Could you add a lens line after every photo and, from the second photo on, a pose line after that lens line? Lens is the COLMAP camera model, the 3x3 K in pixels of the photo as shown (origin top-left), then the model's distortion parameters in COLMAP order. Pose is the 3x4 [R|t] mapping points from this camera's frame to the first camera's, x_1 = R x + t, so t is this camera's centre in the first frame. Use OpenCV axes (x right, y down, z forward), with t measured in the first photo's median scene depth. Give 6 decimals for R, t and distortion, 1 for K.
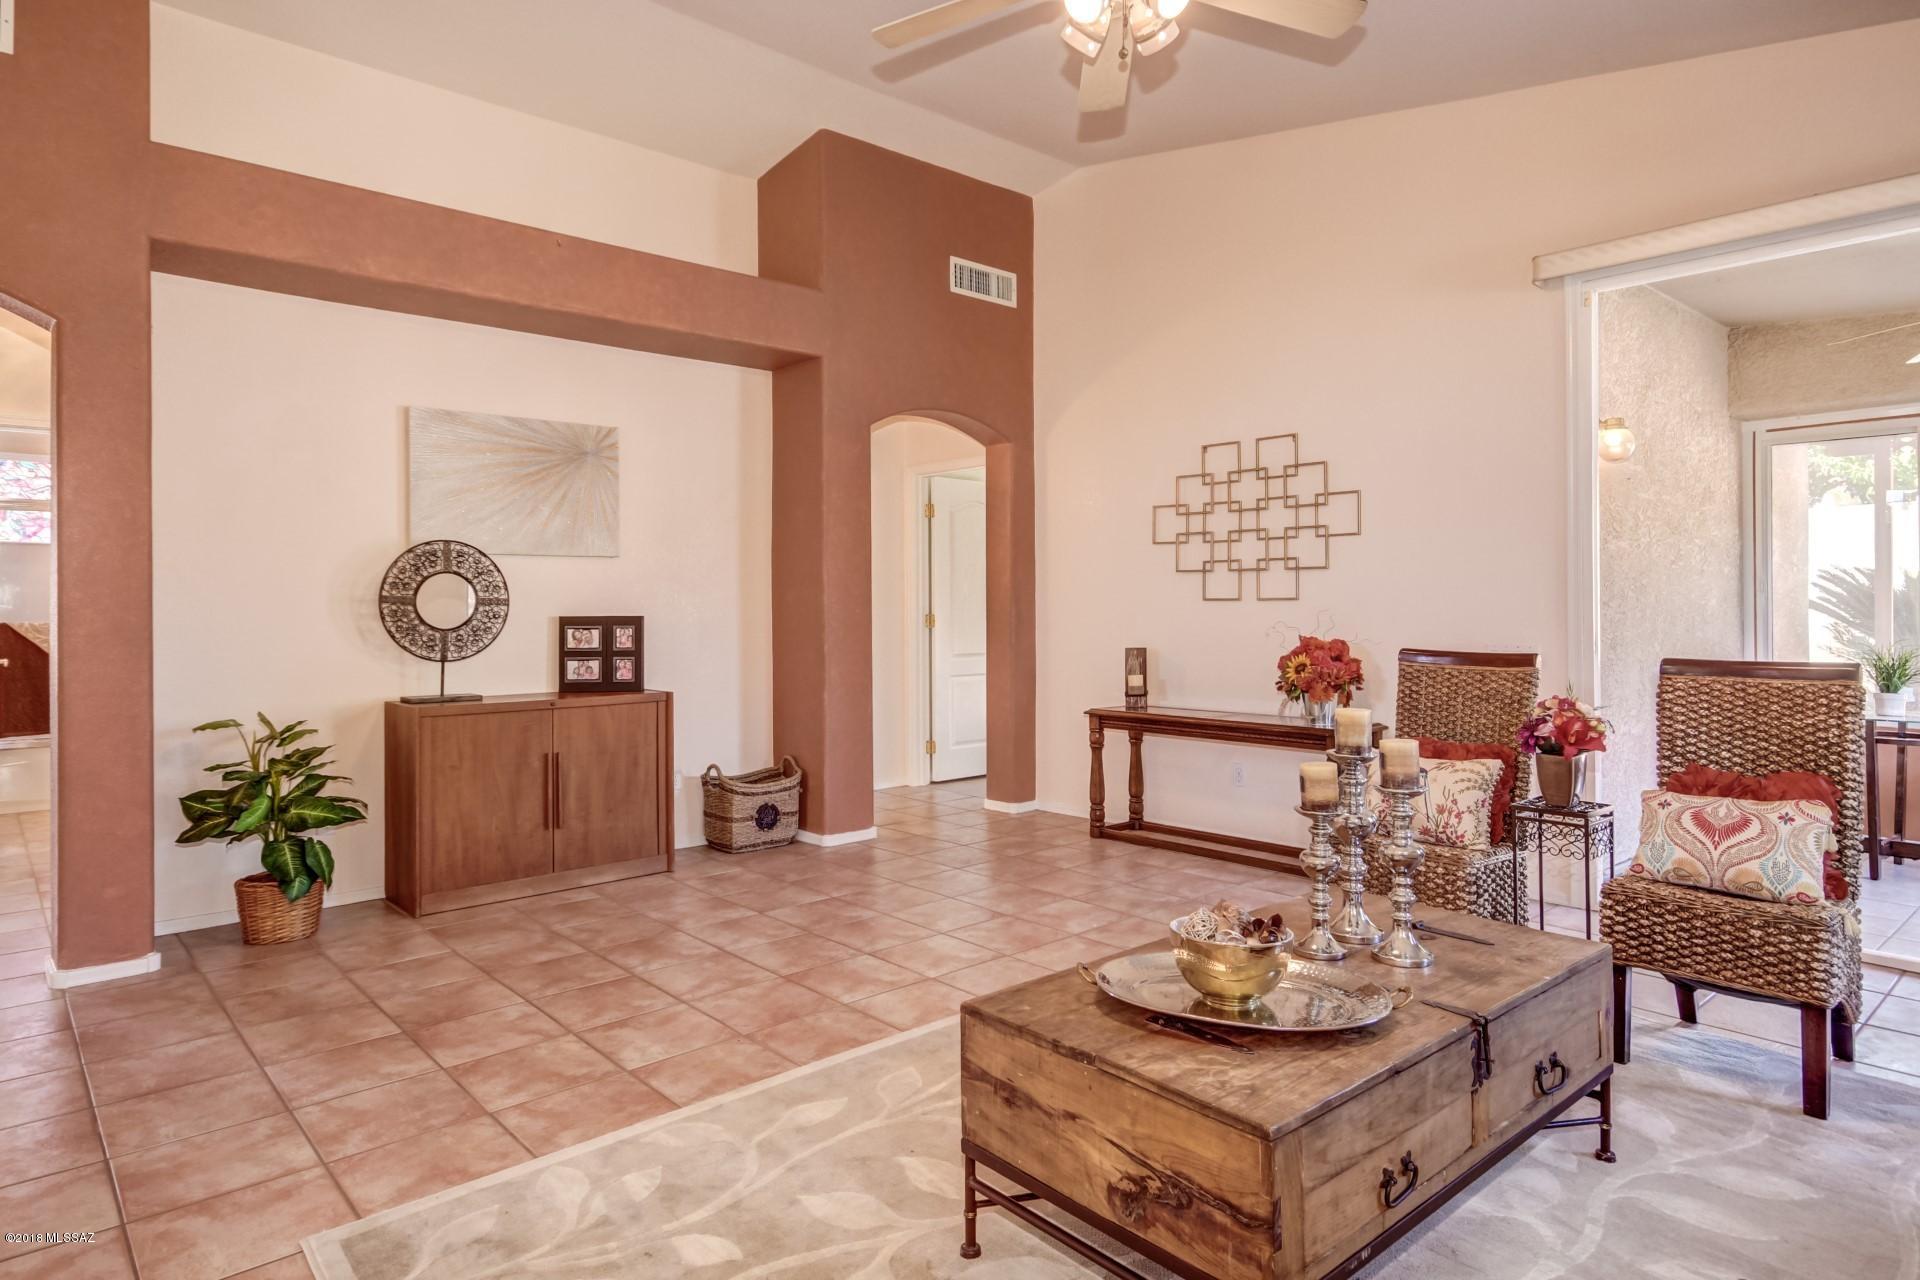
lens RADIAL K [[1102.5, 0, 959.8], [0, 1102.5, 602.5], [0, 0, 1]] dist [0.001972, 0.000342]
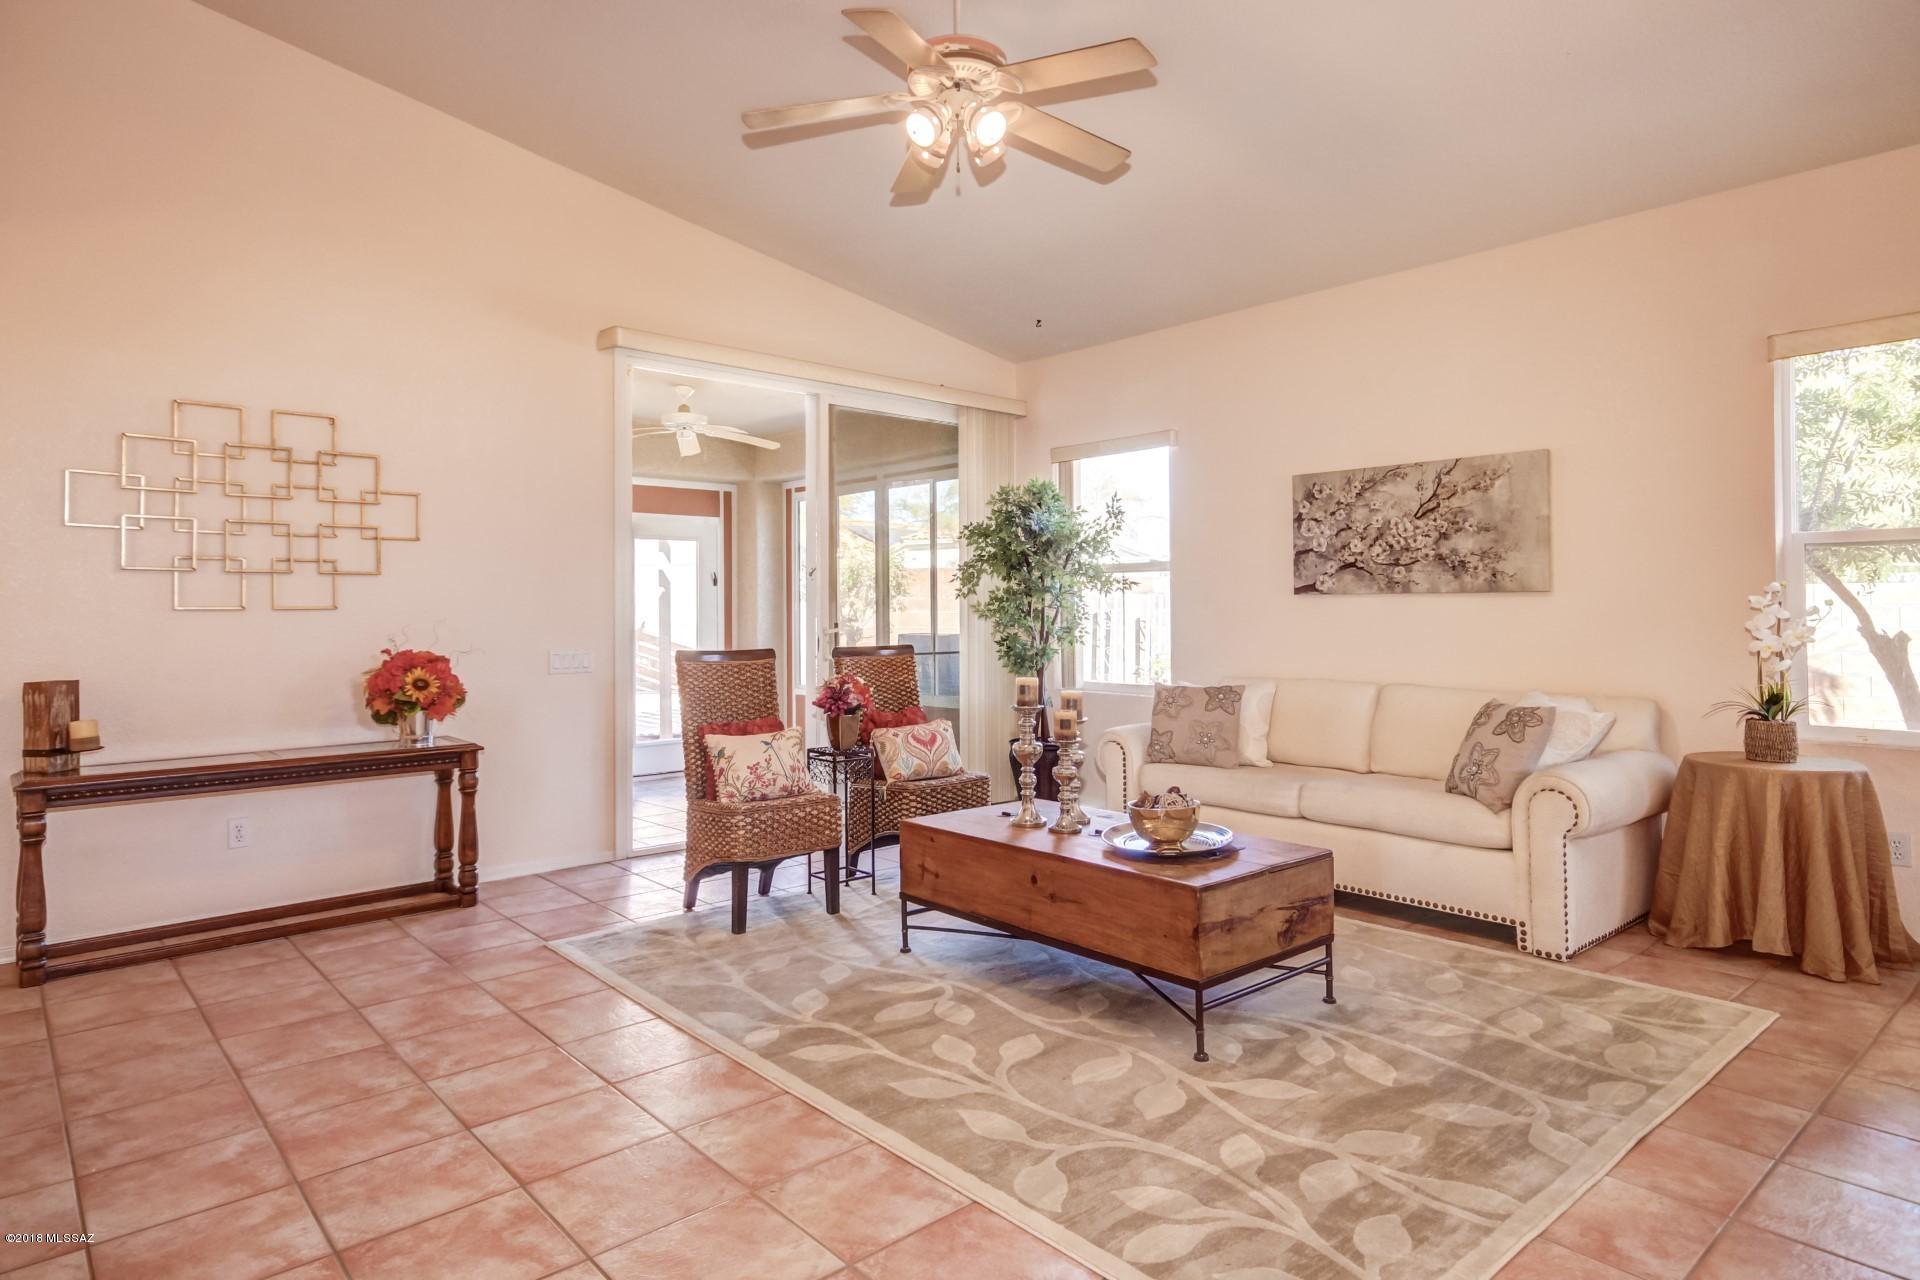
lens RADIAL K [[1101.8, 0, 961.6], [0, 1101.8, 613.6], [0, 0, 1]] dist [-0.001343, -0.000400]
pose [[-0.001971, 0.000578, 0.999998, -0.596283], [0.003265, 0.999995, -0.000572, 0.003017], [-0.999993, 0.003264, -0.001973, 0.546541]]
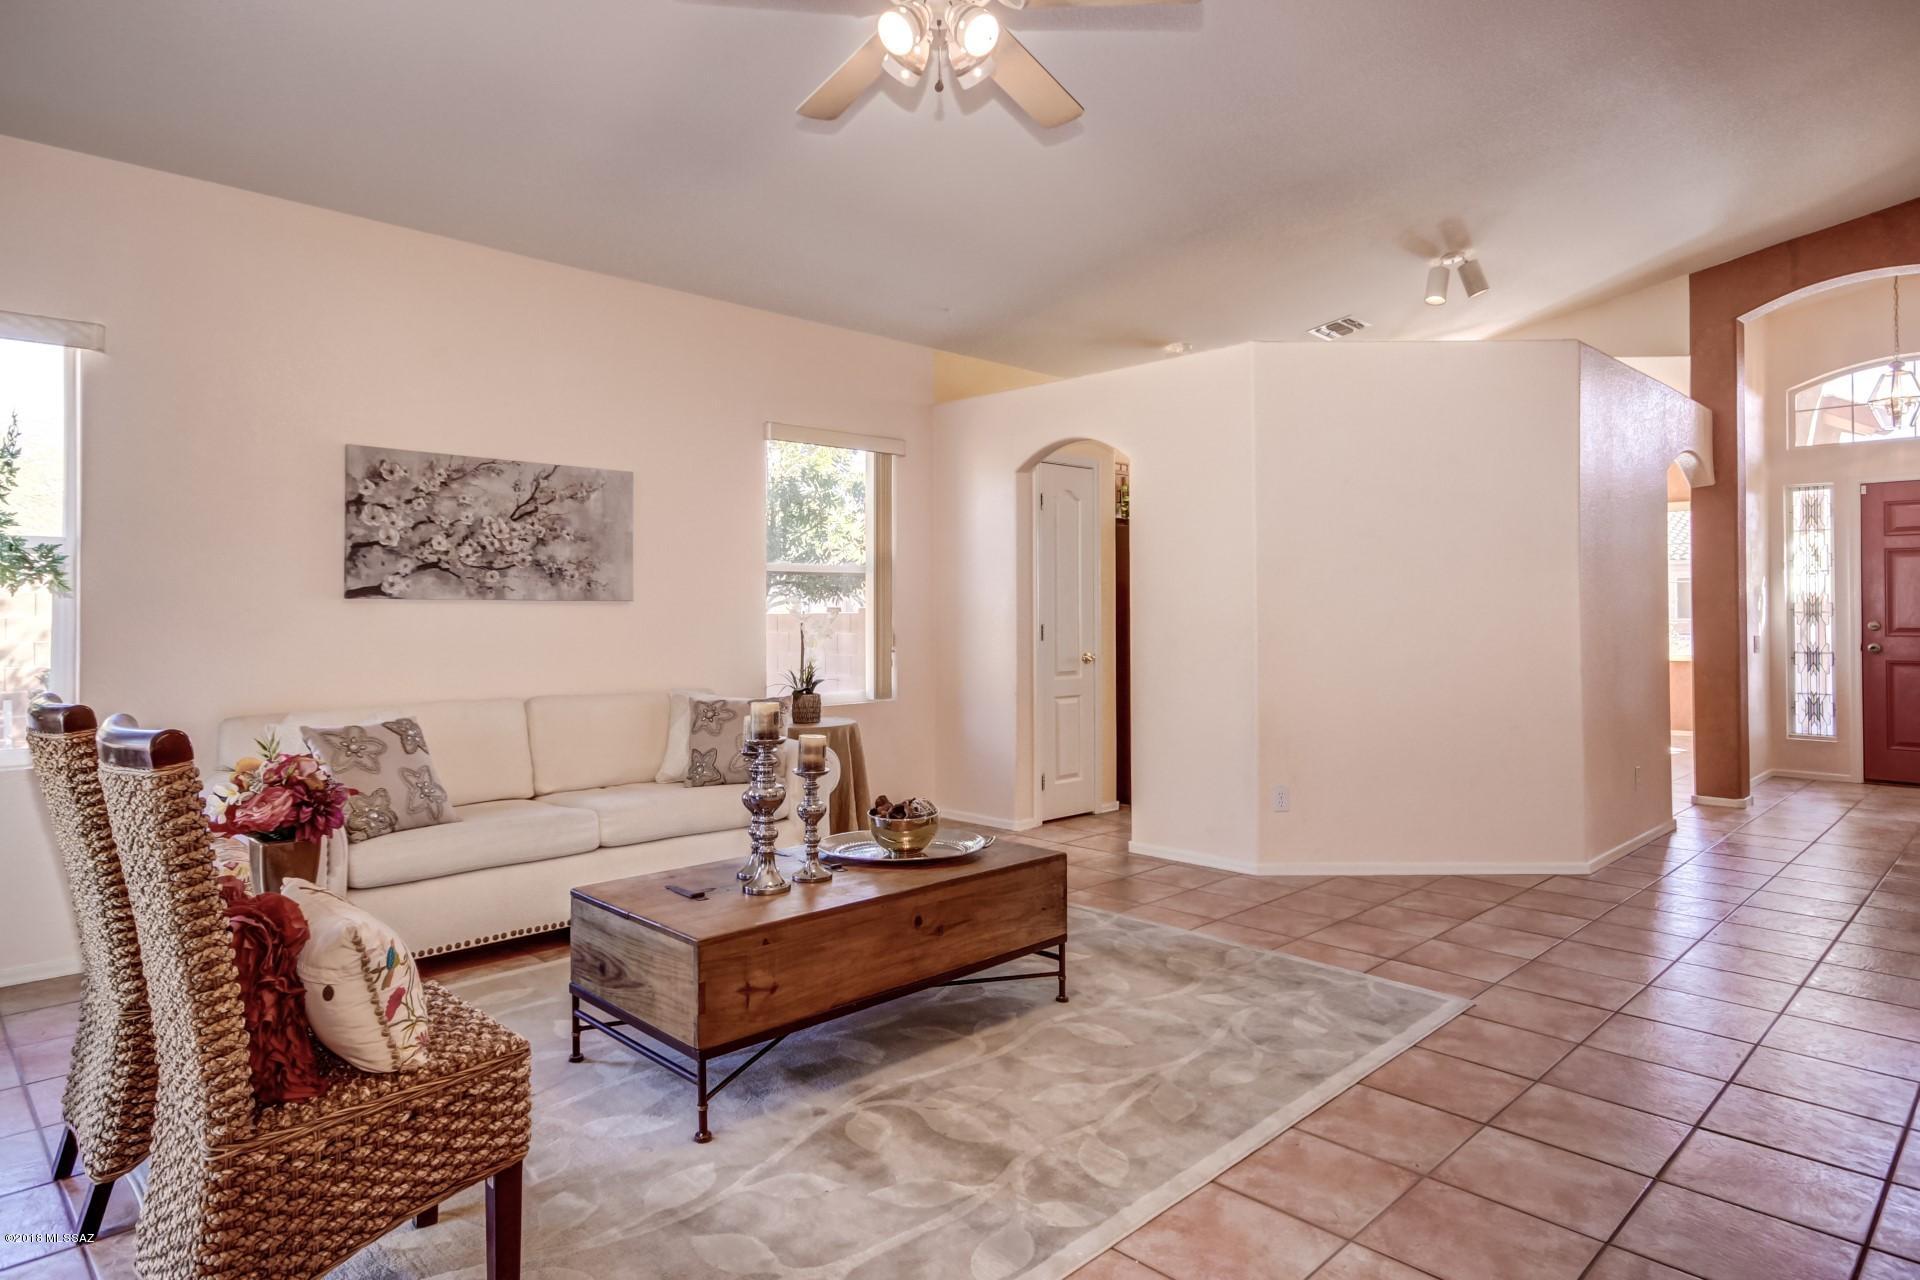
lens RADIAL K [[1102.5, 0, 959.8], [0, 1102.5, 602.5], [0, 0, 1]] dist [0.001972, 0.000342]
pose [[-0.998372, 0.007955, -0.056481, 0.103960], [0.008655, 0.999889, -0.012149, 0.002077], [0.056378, -0.012618, -0.998330, 1.109555]]
